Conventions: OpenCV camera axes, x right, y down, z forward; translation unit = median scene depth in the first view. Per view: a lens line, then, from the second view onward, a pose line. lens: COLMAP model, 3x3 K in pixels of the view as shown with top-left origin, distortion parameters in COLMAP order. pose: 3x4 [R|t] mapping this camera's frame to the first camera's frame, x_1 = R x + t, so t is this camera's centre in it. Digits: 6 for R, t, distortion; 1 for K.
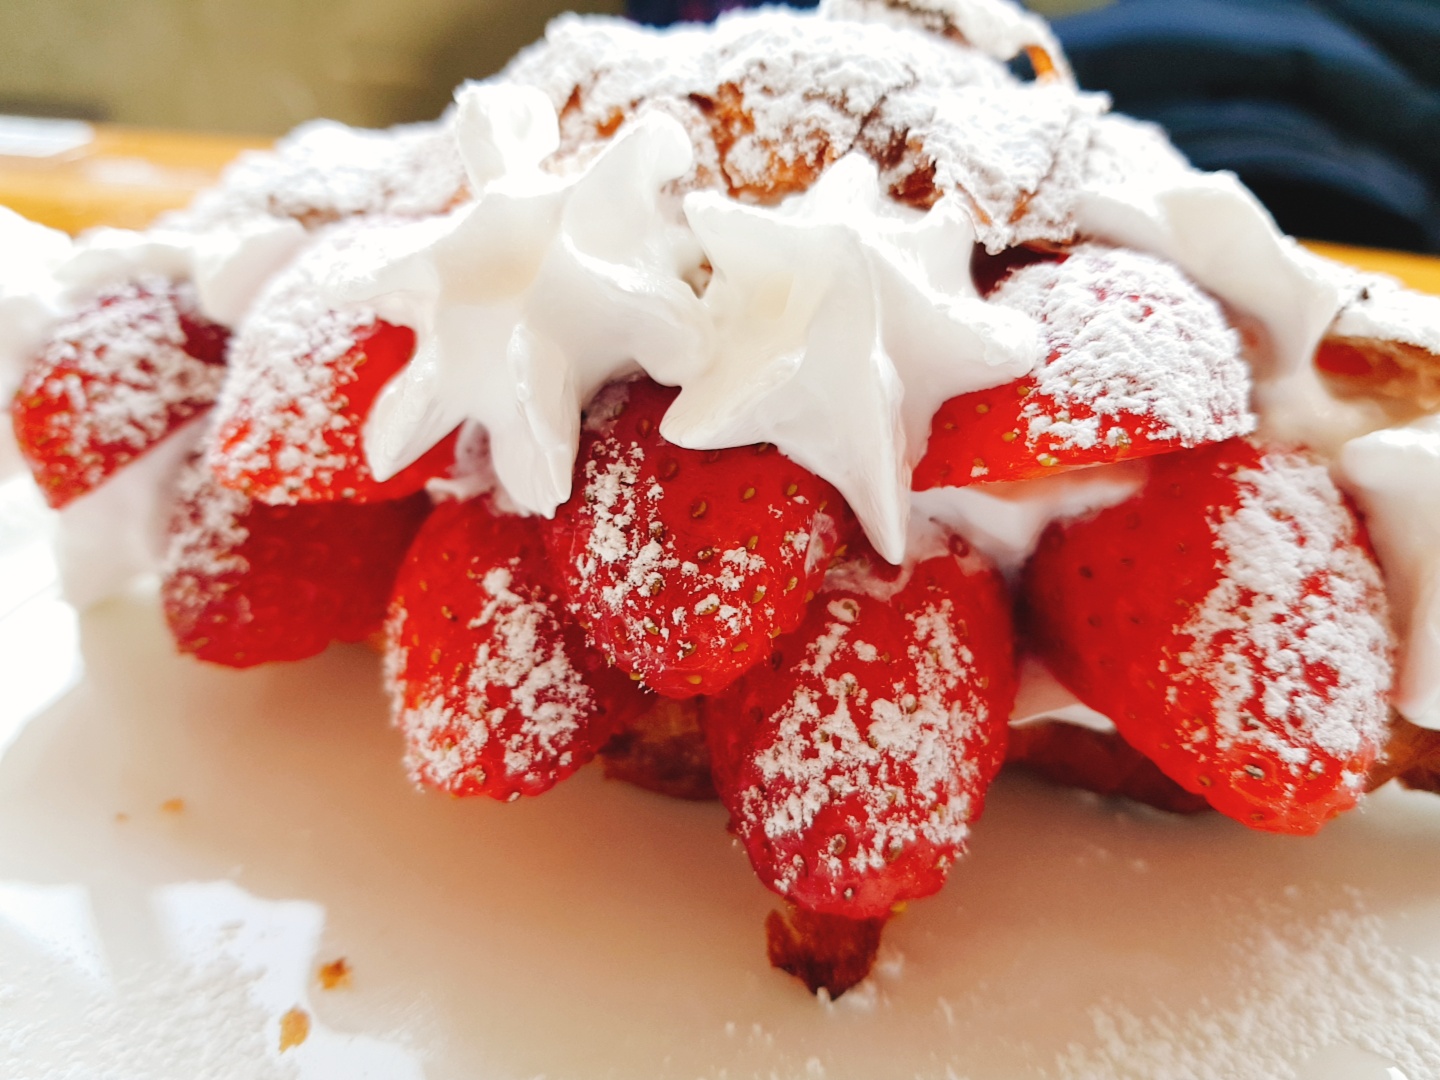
lens RADIAL K [[1213.9, 0, 720.0], [0, 1213.9, 540.0], [0, 0, 1]] dist [-0.015148, -0.057622]
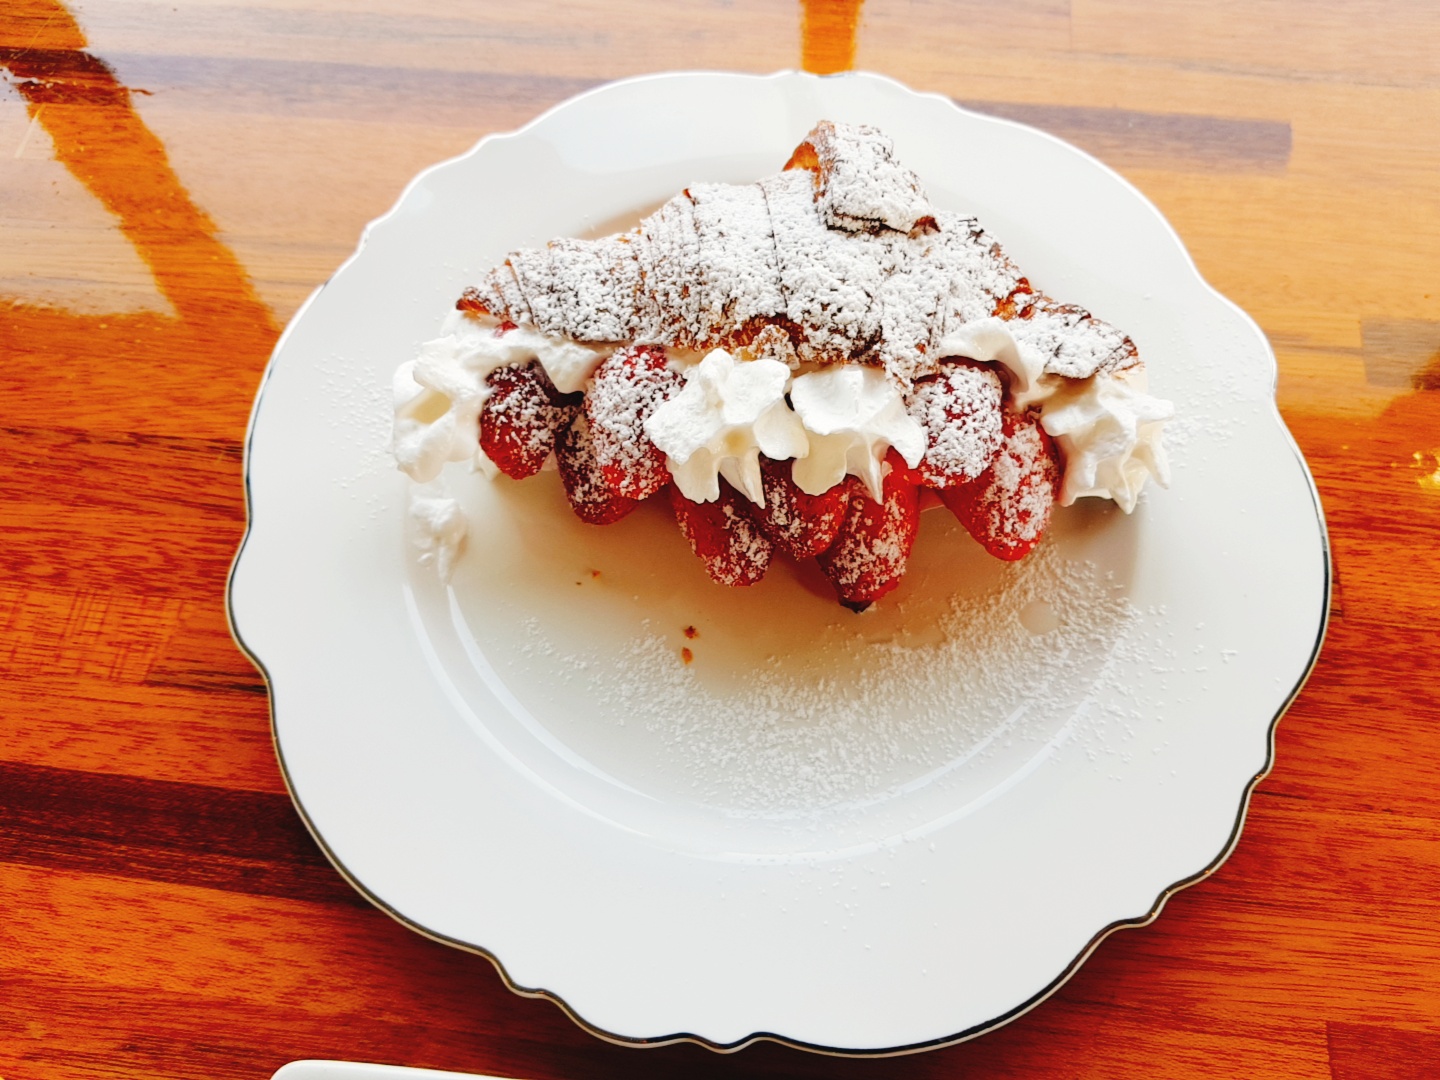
lens RADIAL K [[1213.9, 0, 720.0], [0, 1213.9, 540.0], [0, 0, 1]] dist [-0.015148, -0.057622]
pose [[0.985958, -0.166370, 0.014396, -0.271195], [0.126319, 0.799427, 0.587333, -1.597057], [-0.109223, -0.577268, 0.809217, -1.287819]]
